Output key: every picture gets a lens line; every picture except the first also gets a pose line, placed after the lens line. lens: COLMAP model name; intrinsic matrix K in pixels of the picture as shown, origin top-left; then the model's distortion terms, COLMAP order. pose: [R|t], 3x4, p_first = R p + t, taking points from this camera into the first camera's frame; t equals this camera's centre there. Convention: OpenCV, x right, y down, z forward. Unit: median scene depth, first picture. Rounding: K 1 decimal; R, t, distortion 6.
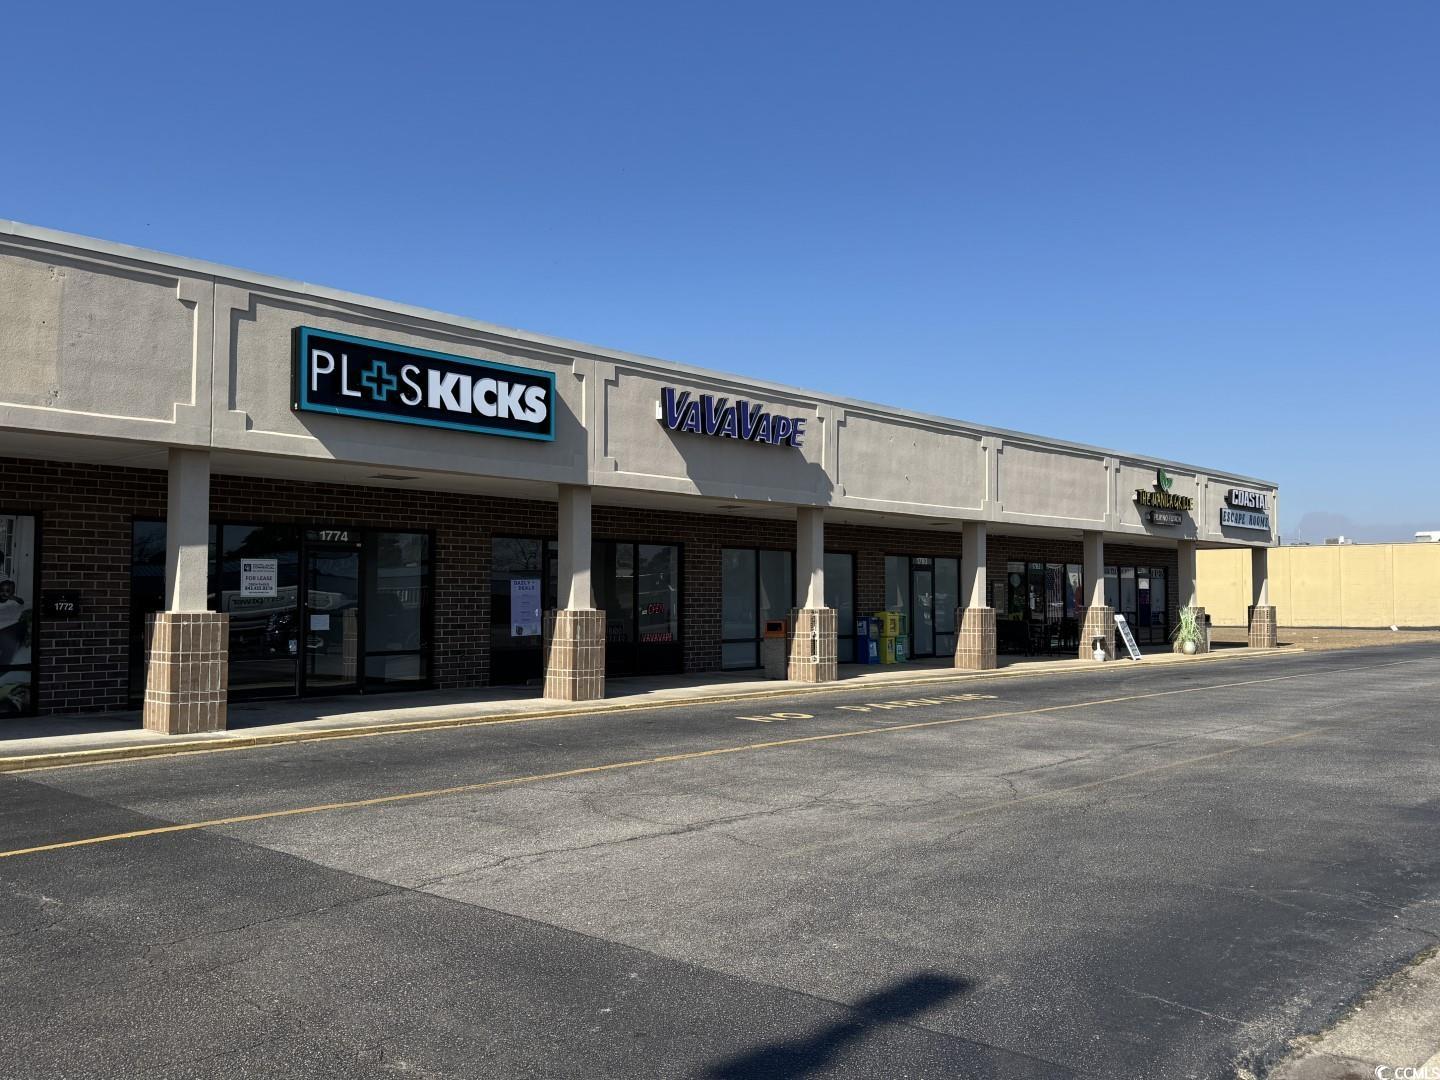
lens RADIAL K [[1234.8, 0, 725.5], [0, 1234.8, 548.7], [0, 0, 1]] dist [0.061812, -0.015930]
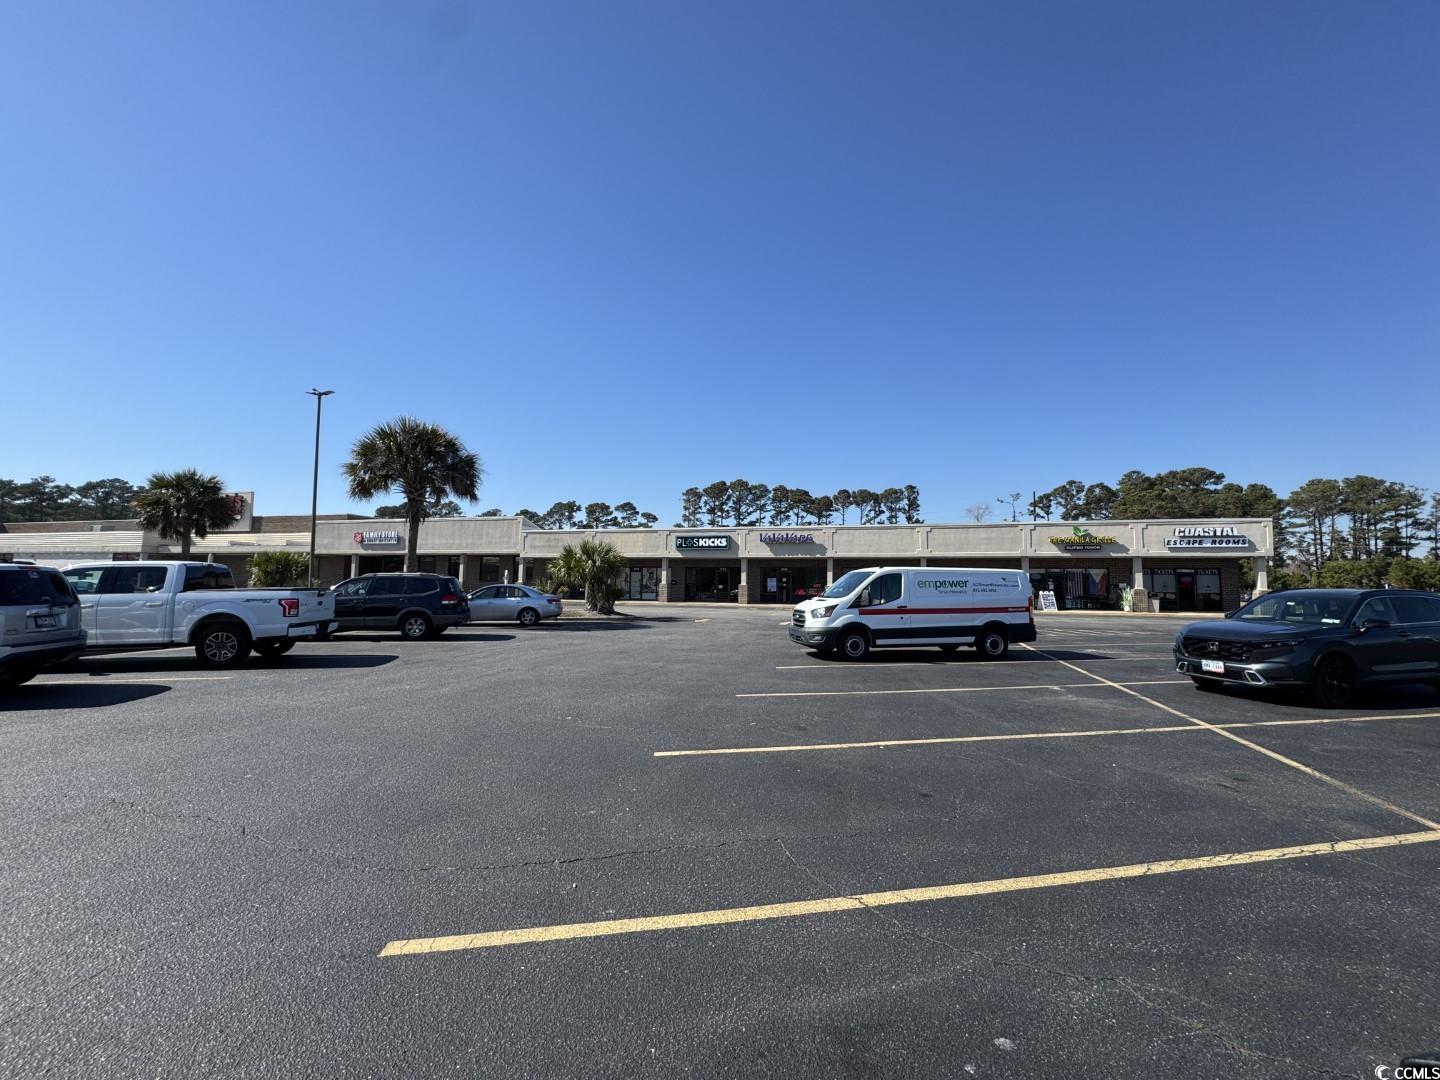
lens RADIAL K [[577.6, 0, 721.1], [0, 577.6, 536.6], [0, 0, 1]] dist [-0.000583, 0.000626]
pose [[0.443156, -0.066919, -0.893943, 2.038251], [0.028012, 0.997757, -0.060804, 0.000122], [0.896007, 0.001904, 0.444036, -0.030084]]
